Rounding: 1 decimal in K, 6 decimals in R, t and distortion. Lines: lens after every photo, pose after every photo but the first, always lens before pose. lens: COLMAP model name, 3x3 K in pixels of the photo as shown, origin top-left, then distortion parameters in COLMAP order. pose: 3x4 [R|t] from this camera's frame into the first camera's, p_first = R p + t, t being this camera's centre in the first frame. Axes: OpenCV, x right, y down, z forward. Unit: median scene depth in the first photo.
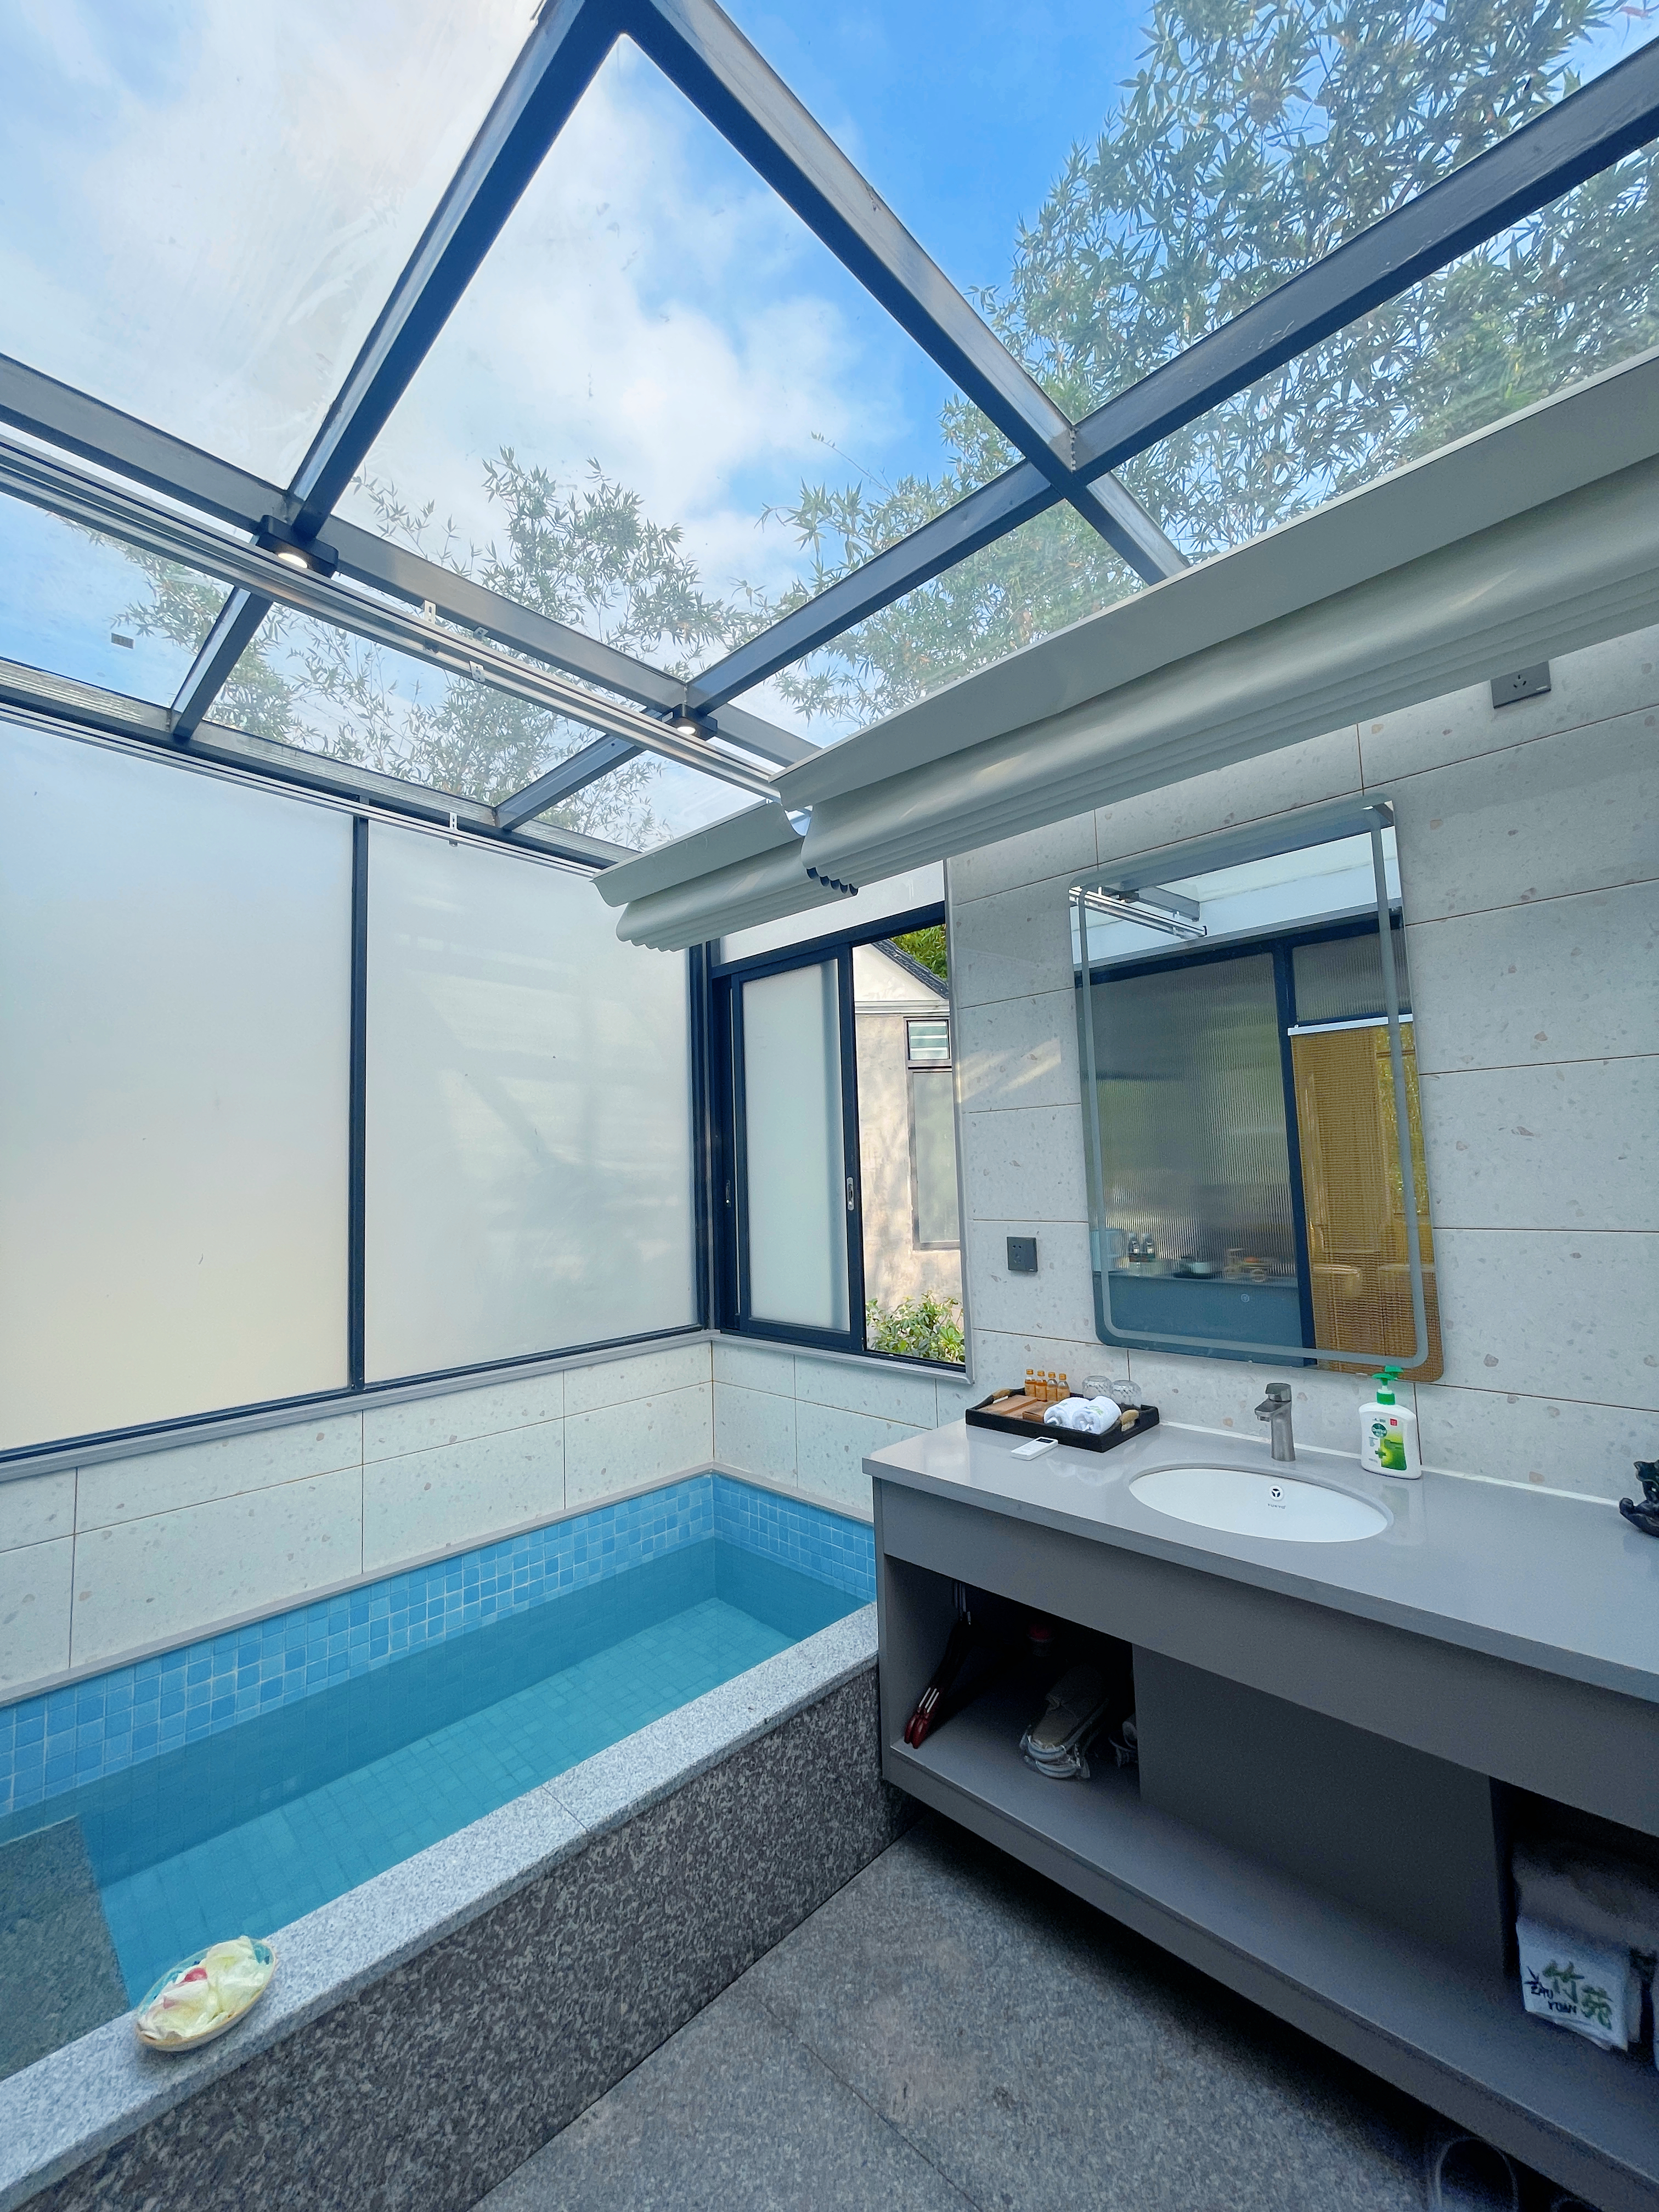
lens RADIAL K [[861.2, 0, 829.5], [0, 861.2, 1106.0], [0, 0, 1]] dist [0.010637, 0.004224]
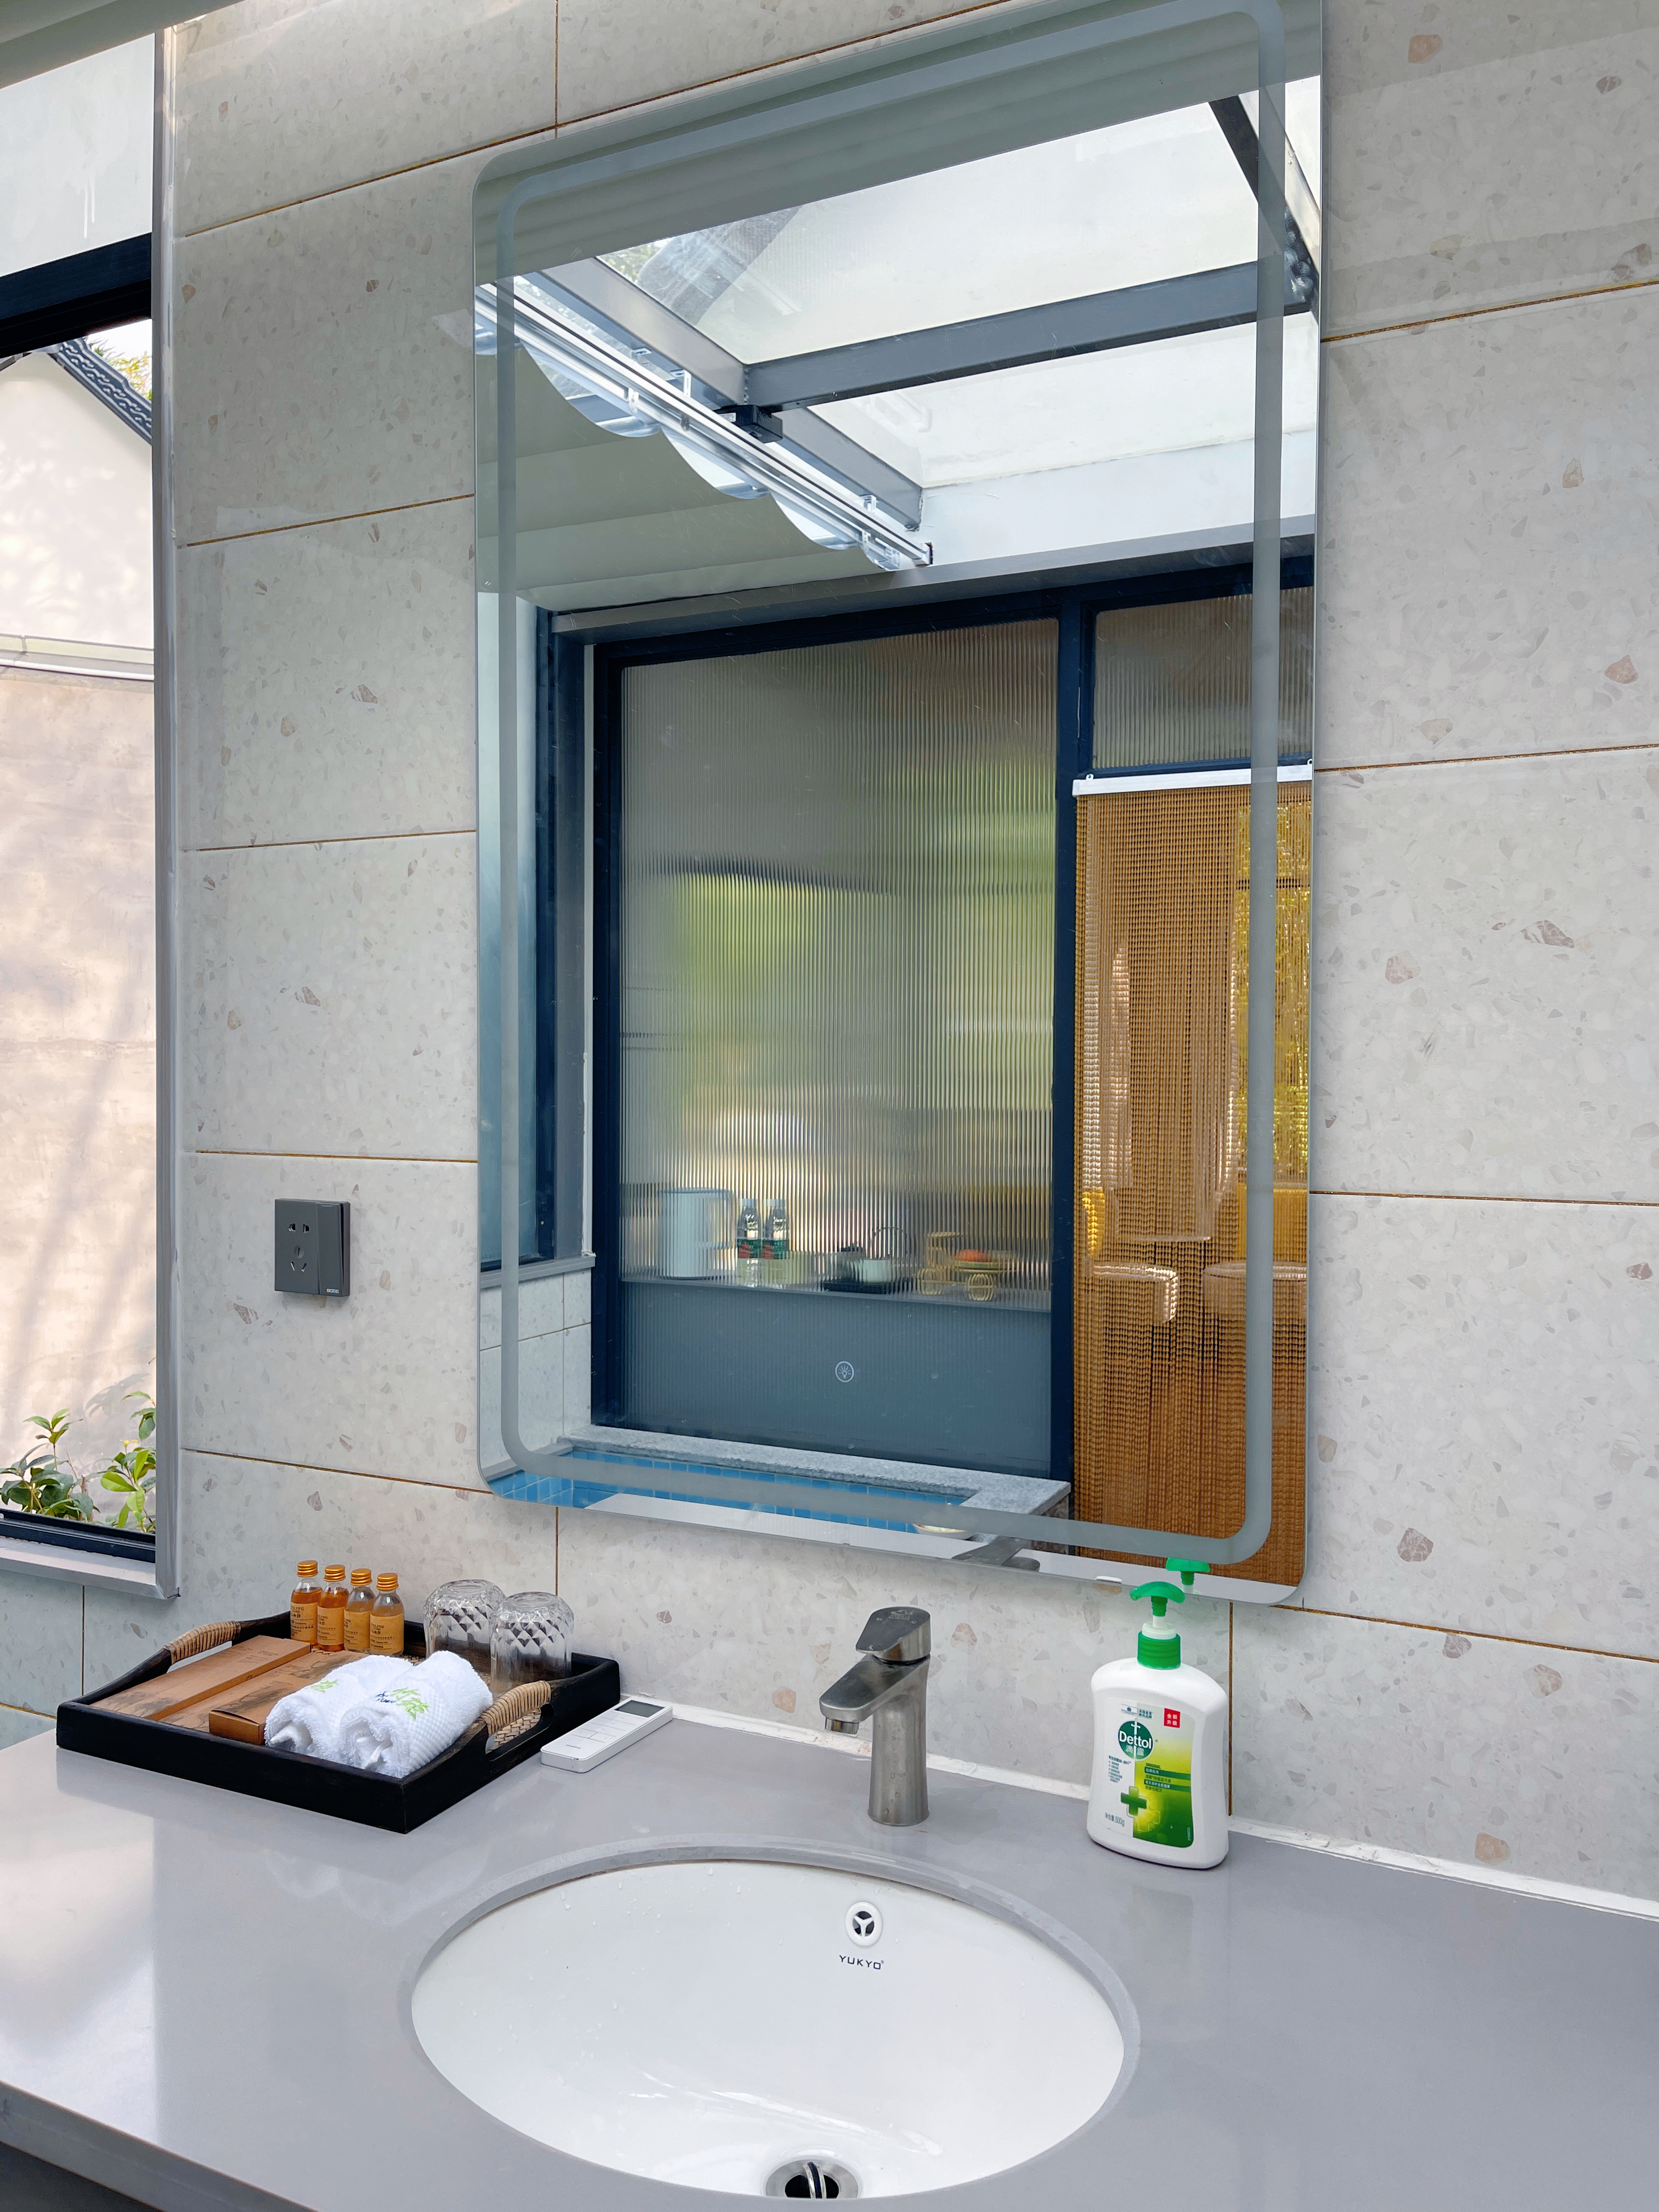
lens RADIAL K [[1755.9, 0, 669.5], [0, 1755.9, 1094.7], [0, 0, 1]] dist [0.105903, -0.112205]
pose [[0.965341, 0.033891, 0.258781, 0.213515], [-0.057166, 0.994913, 0.082949, 0.047358], [-0.254653, -0.094867, 0.962368, 0.312478]]
